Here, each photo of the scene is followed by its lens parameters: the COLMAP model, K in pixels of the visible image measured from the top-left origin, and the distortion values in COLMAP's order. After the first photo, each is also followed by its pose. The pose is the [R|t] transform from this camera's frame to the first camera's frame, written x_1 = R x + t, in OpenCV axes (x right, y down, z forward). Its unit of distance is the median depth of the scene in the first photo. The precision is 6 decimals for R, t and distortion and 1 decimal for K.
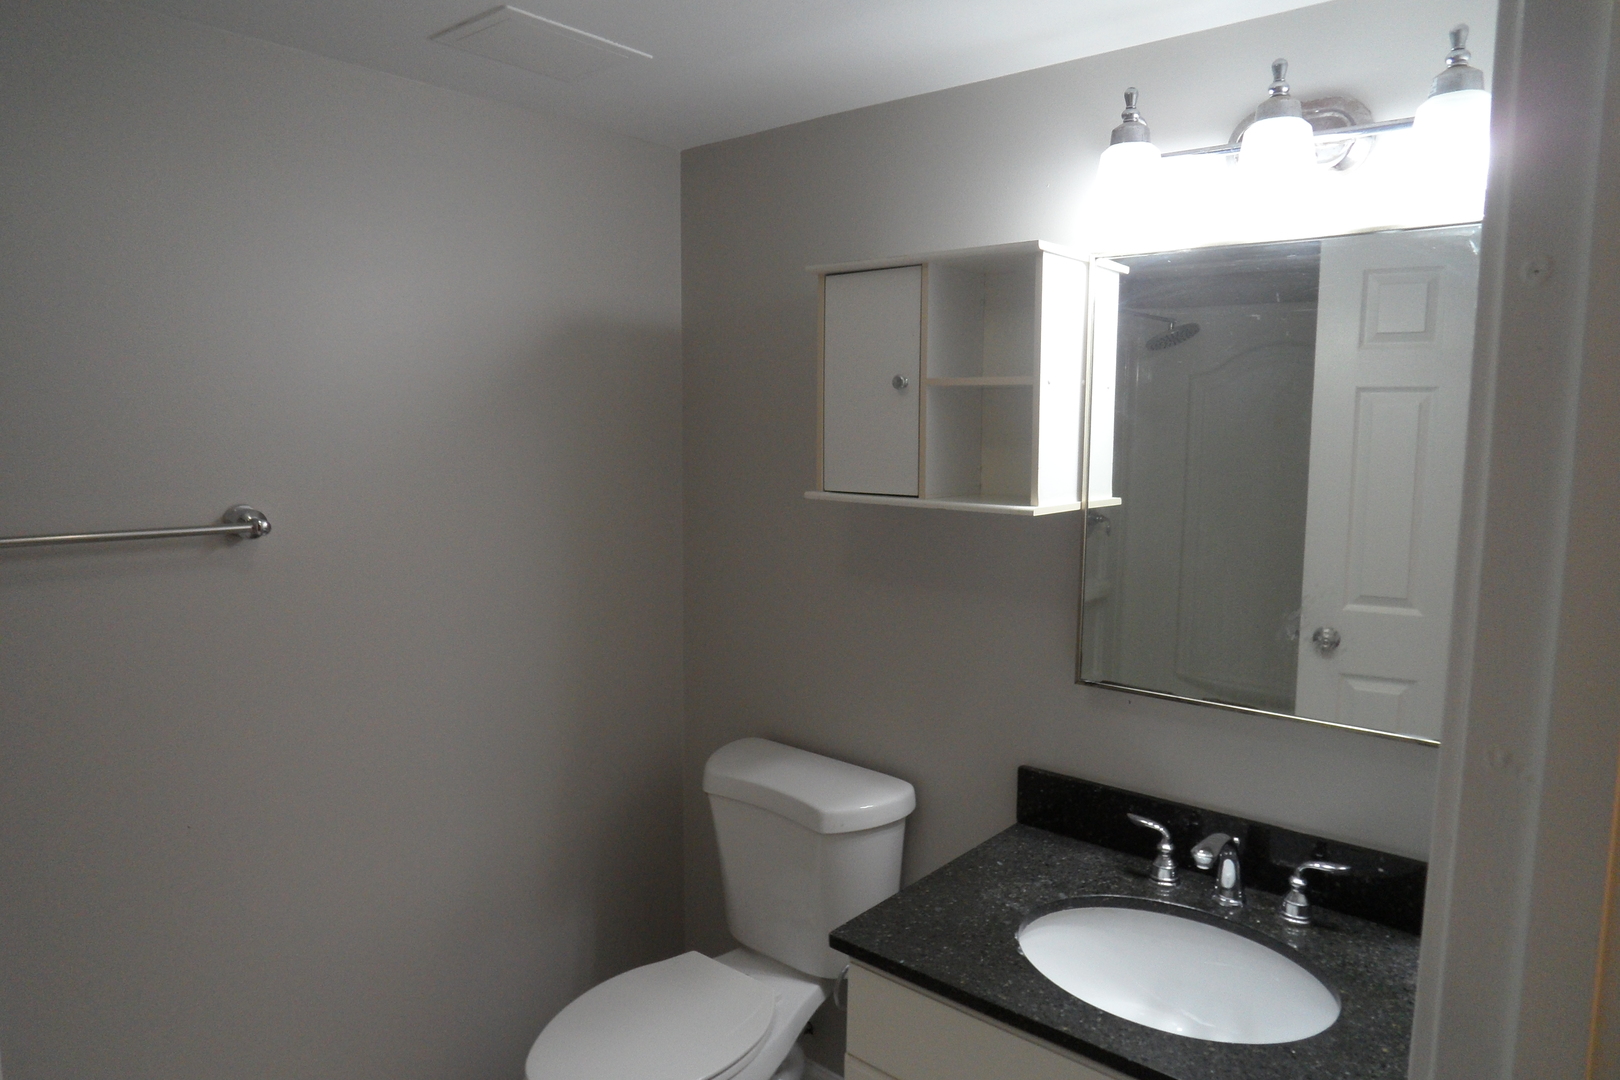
lens RADIAL K [[1035.3, 0, 802.7], [0, 1035.3, 544.2], [0, 0, 1]] dist [-0.052727, 0.024472]
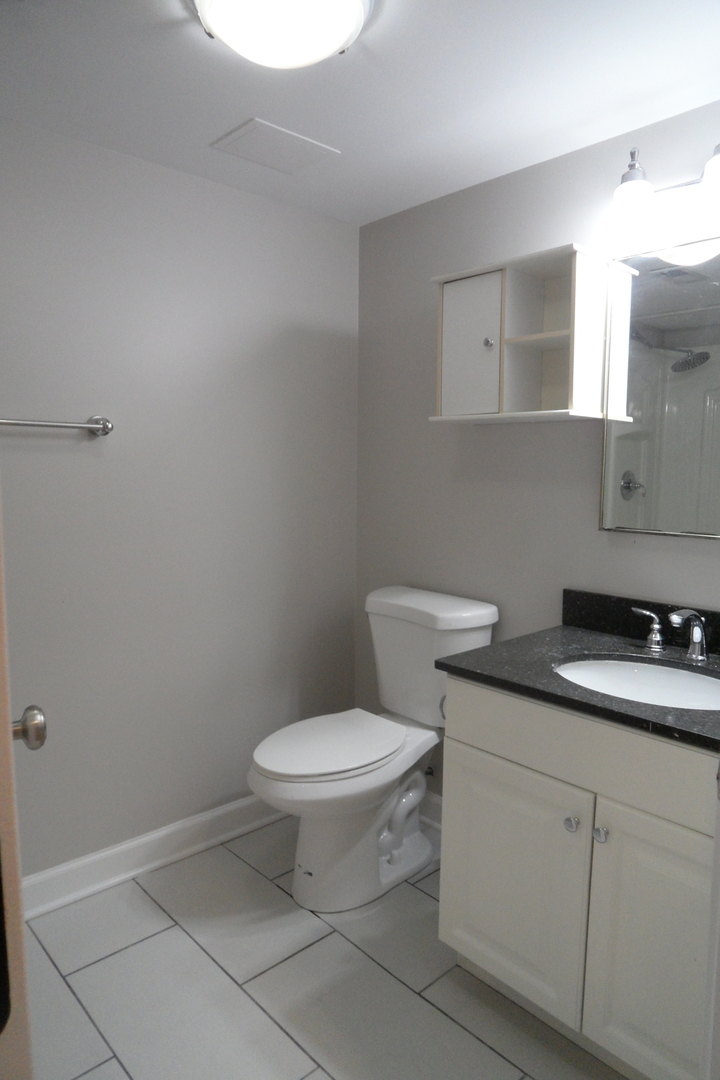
lens RADIAL K [[690.2, 0, 358.2], [0, 690.2, 542.9], [0, 0, 1]] dist [-0.052727, 0.024472]
pose [[0.991021, 0.013877, -0.132987, 0.040349], [-0.017308, 0.999546, -0.024681, 0.187911], [0.132584, 0.026762, 0.990810, -0.080255]]
